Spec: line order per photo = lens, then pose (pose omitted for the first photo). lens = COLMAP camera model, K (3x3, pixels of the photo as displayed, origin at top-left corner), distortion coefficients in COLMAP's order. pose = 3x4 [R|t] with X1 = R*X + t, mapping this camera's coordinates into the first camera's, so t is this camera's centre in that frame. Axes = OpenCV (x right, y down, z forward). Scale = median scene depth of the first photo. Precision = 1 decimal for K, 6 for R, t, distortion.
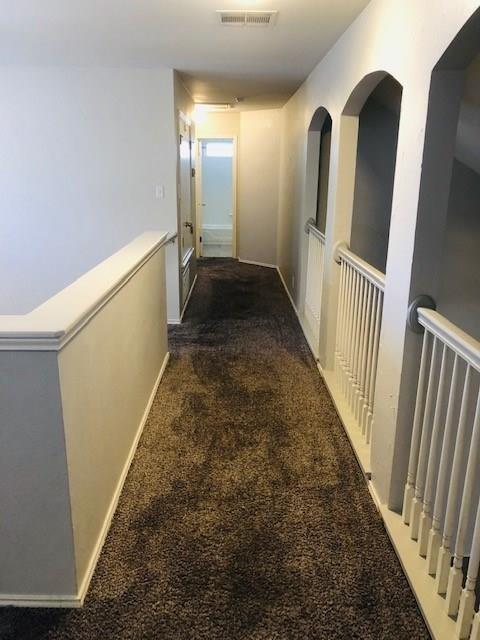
lens RADIAL K [[519.7, 0, 238.5], [0, 519.7, 317.6], [0, 0, 1]] dist [0.014226, -0.004981]
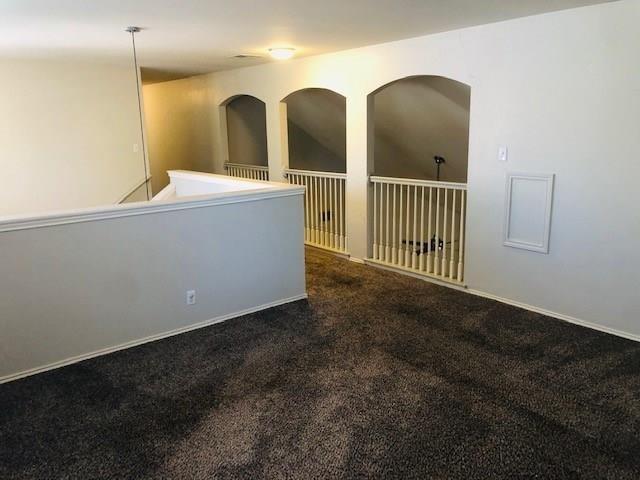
lens RADIAL K [[519.7, 0, 320.7], [0, 519.7, 241.5], [0, 0, 1]] dist [0.014226, -0.004981]
pose [[0.778700, -0.162276, 0.606047, -1.616722], [0.198614, 0.980051, 0.007223, 0.252266], [-0.595129, 0.114745, 0.795396, -1.027510]]
